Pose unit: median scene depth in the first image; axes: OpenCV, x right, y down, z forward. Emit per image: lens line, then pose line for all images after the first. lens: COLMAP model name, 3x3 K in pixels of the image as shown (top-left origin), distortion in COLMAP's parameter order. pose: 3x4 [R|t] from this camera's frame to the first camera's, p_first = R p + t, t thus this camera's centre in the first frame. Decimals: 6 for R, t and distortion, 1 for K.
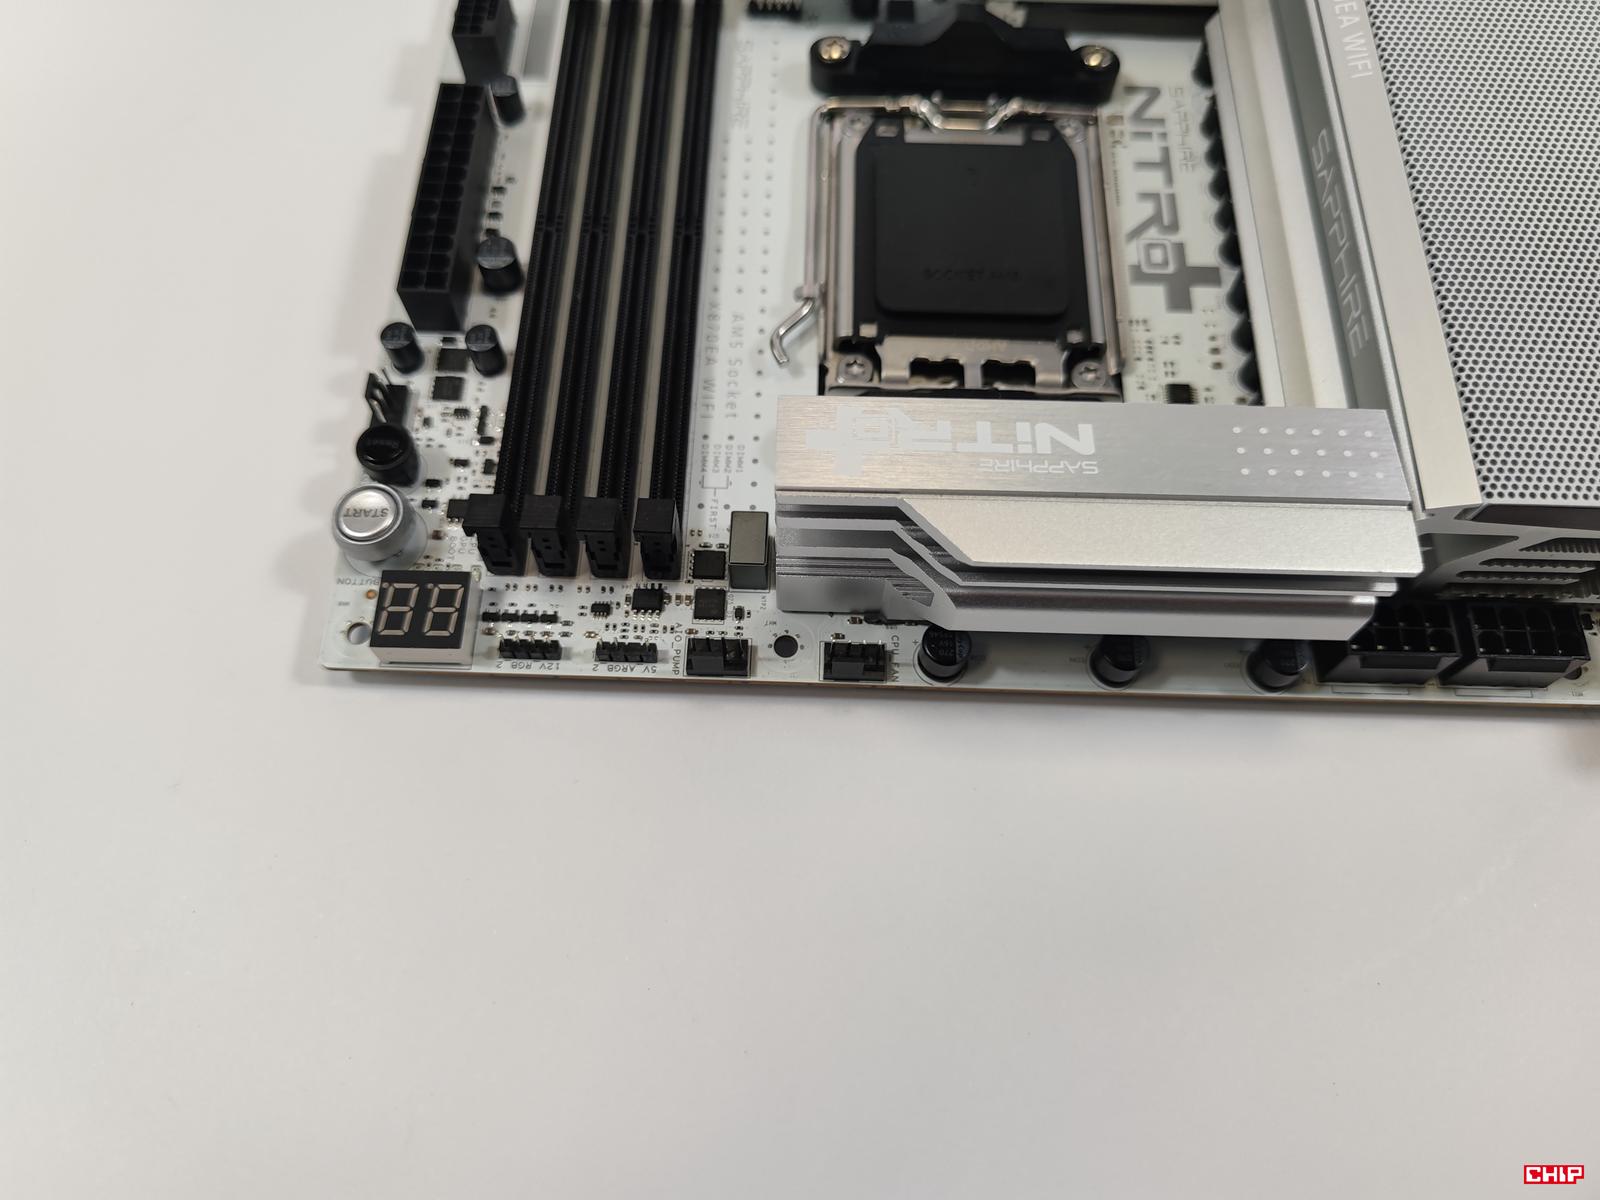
lens RADIAL K [[1225.4, 0, 787.7], [0, 1225.4, 593.9], [0, 0, 1]] dist [-0.000143, -0.047020]
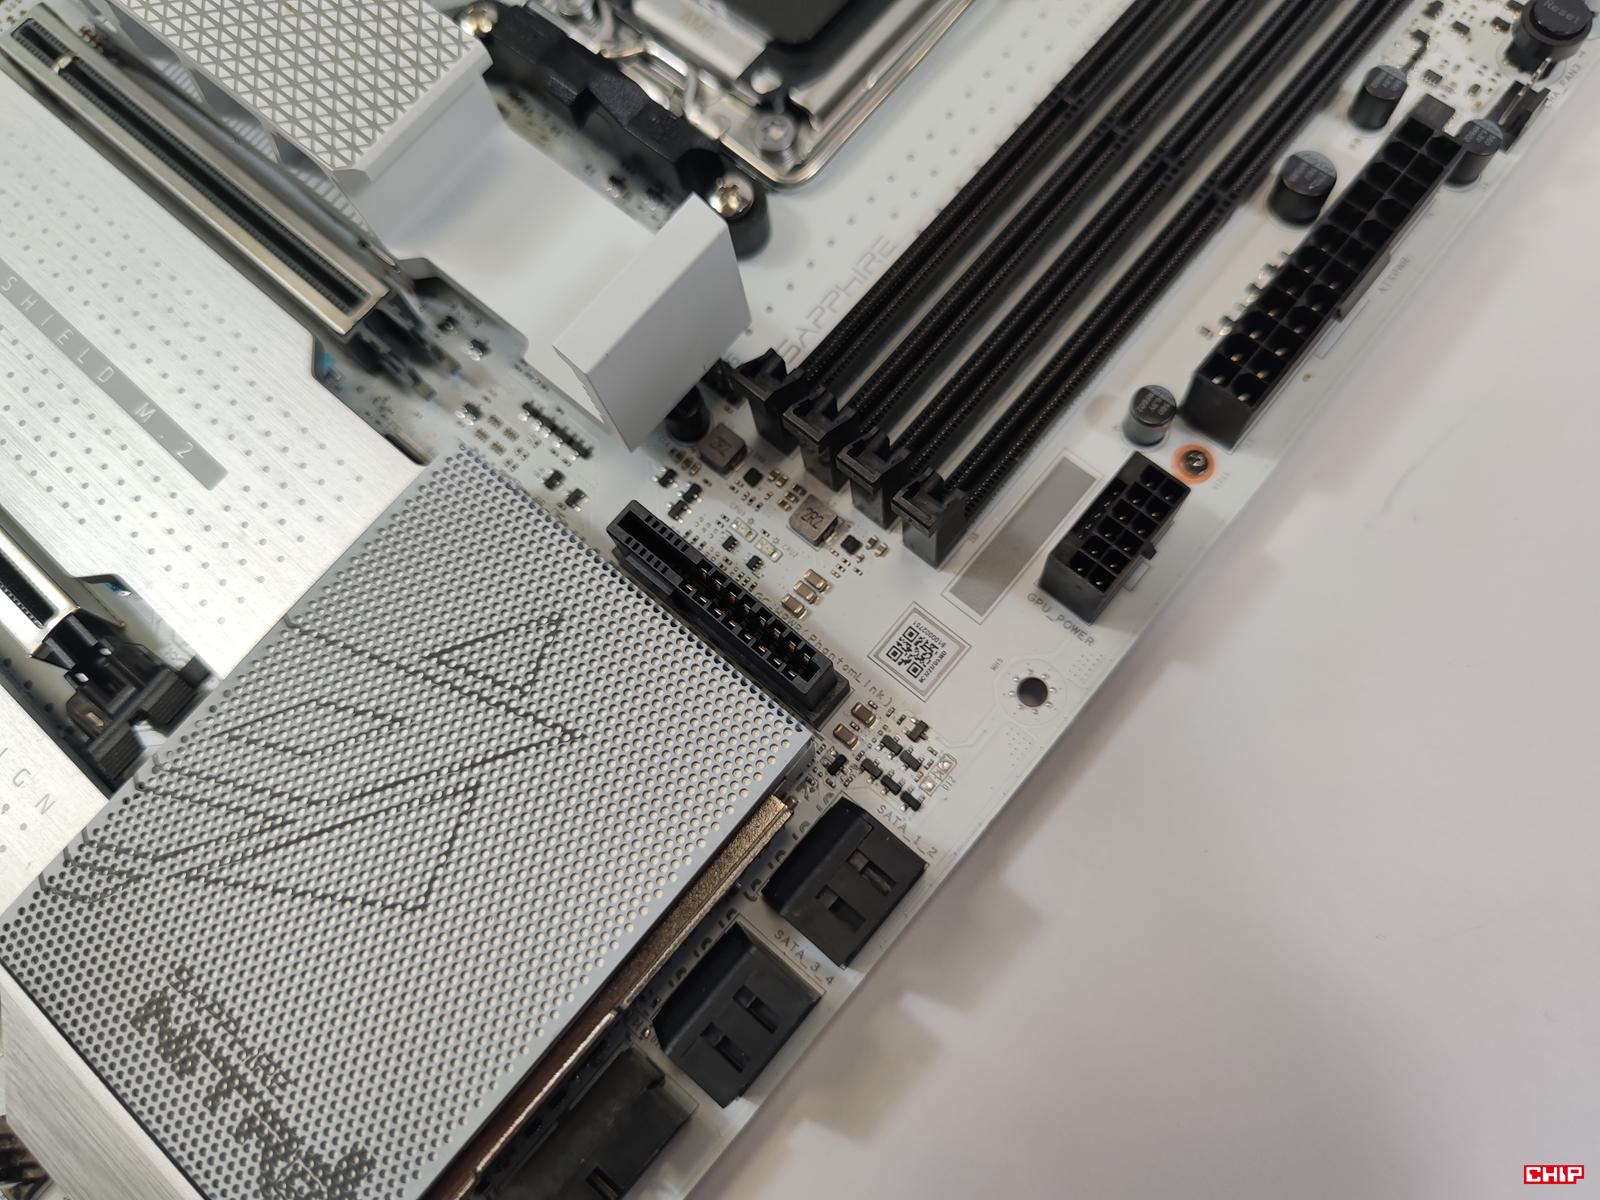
lens RADIAL K [[1225.4, 0, 784.1], [0, 1225.4, 602.0], [0, 0, 1]] dist [-0.000143, -0.047020]
pose [[-0.777154, -0.584388, 0.233501, -0.325184], [0.603579, -0.587154, 0.539391, -1.066114], [-0.178112, 0.560126, 0.809033, 0.615809]]
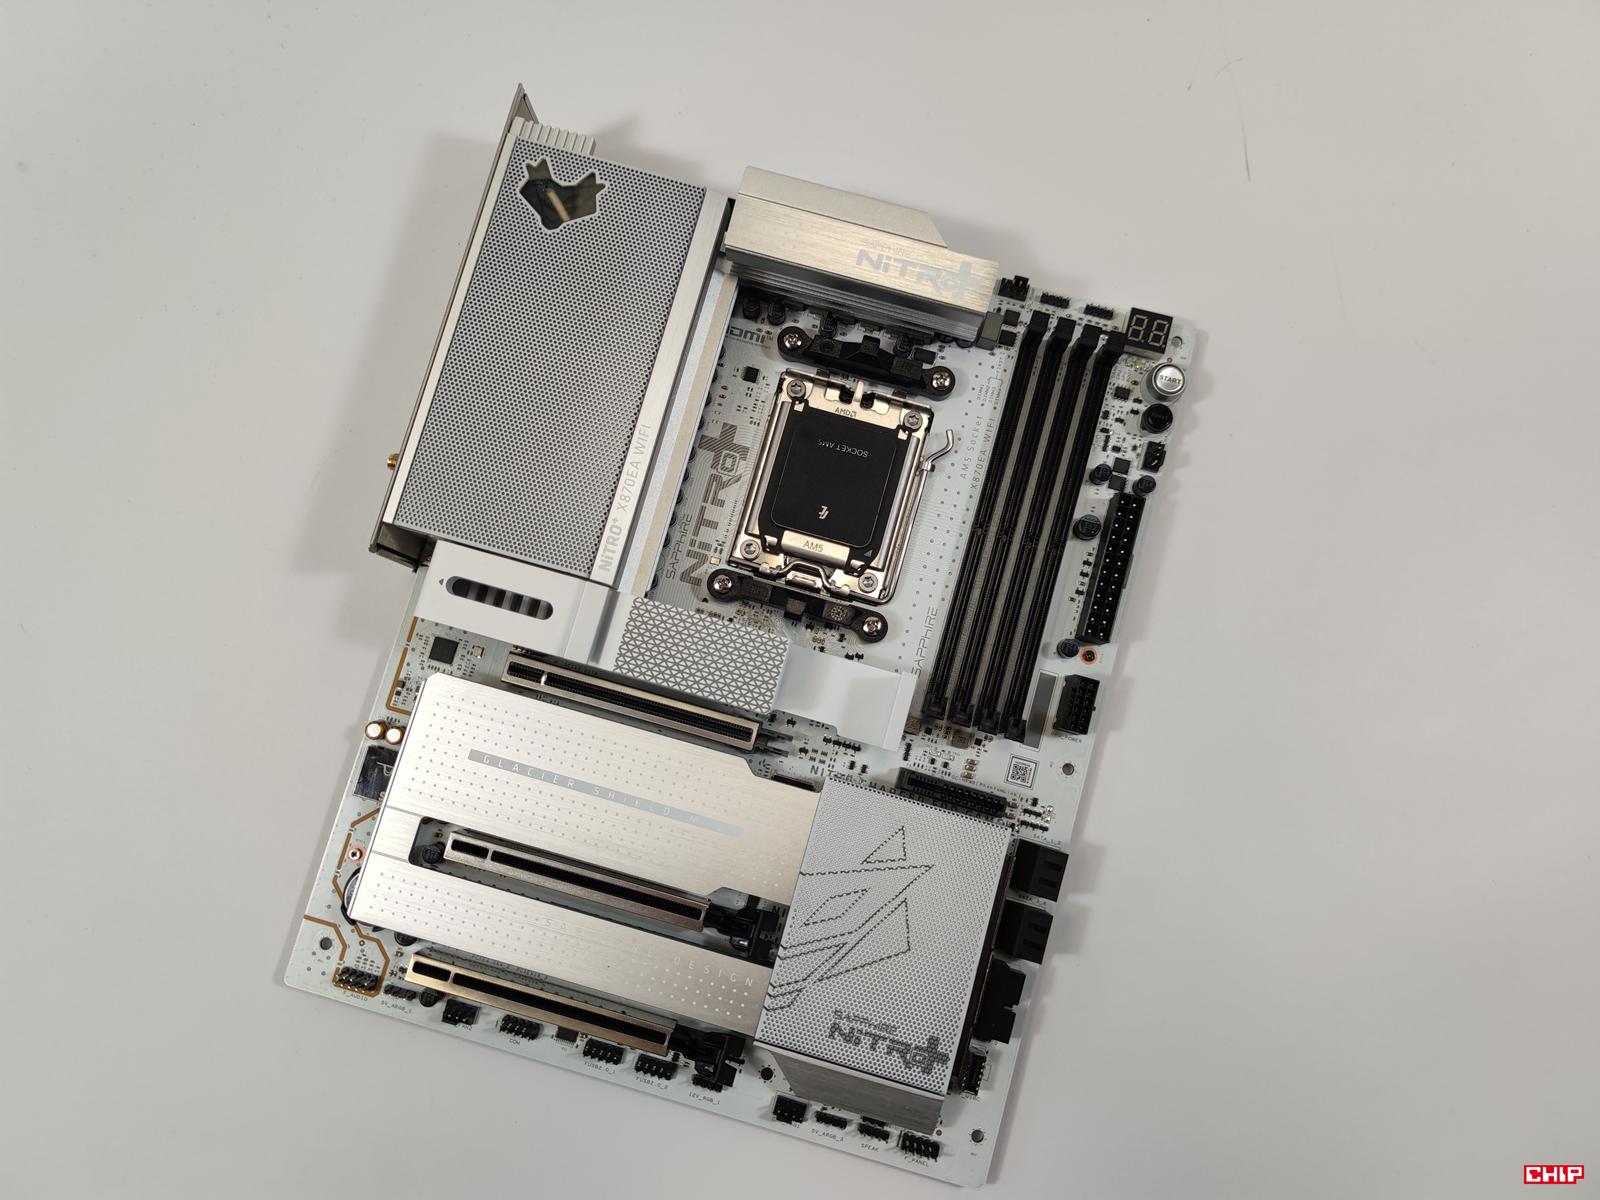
lens RADIAL K [[1181.8, 0, 793.1], [0, 1181.8, 600.4], [0, 0, 1]] dist [0.035766, -0.039664]
pose [[-0.971223, -0.235557, 0.035205, 0.107188], [0.220030, -0.830797, 0.511237, -1.419359], [-0.091177, 0.504272, 0.858718, -0.440874]]
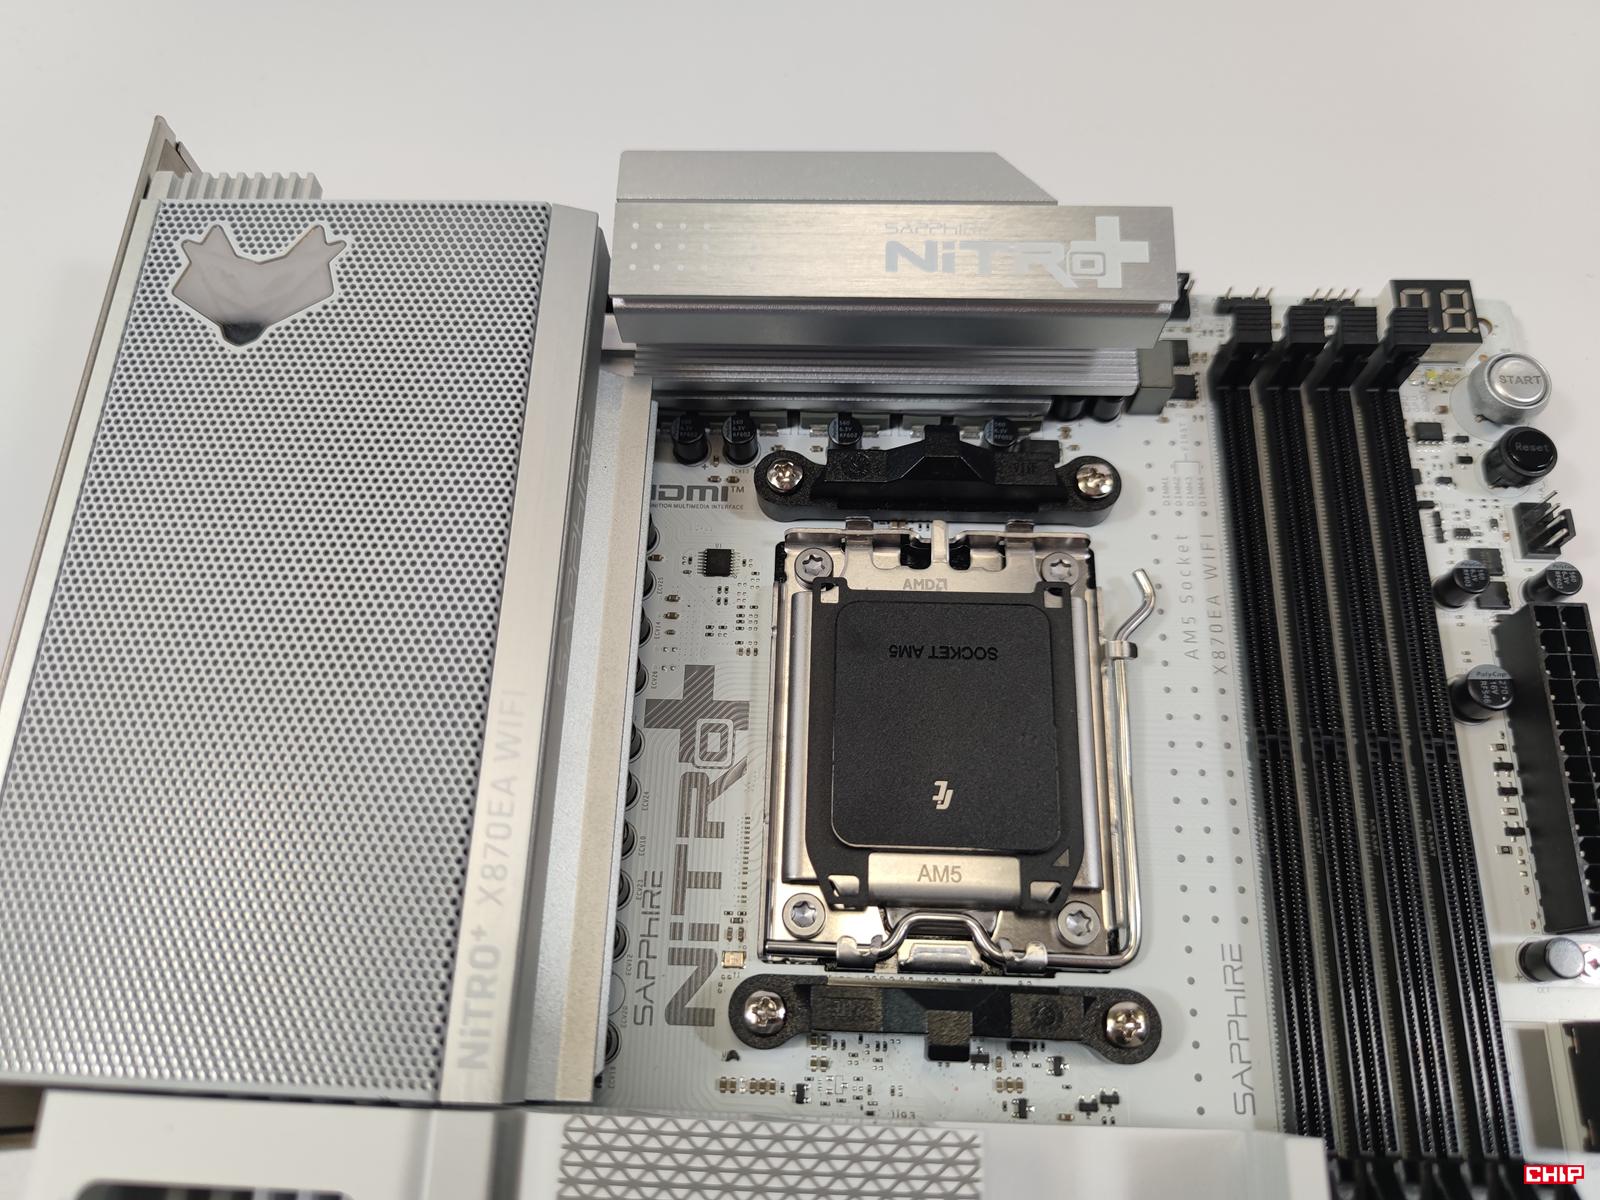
lens RADIAL K [[1225.4, 0, 788.4], [0, 1225.4, 600.3], [0, 0, 1]] dist [-0.000143, -0.047020]
pose [[-0.999610, 0.009803, 0.026163, 0.242936], [0.011855, -0.699143, 0.714883, -0.884493], [0.025300, 0.714914, 0.698754, 0.350842]]
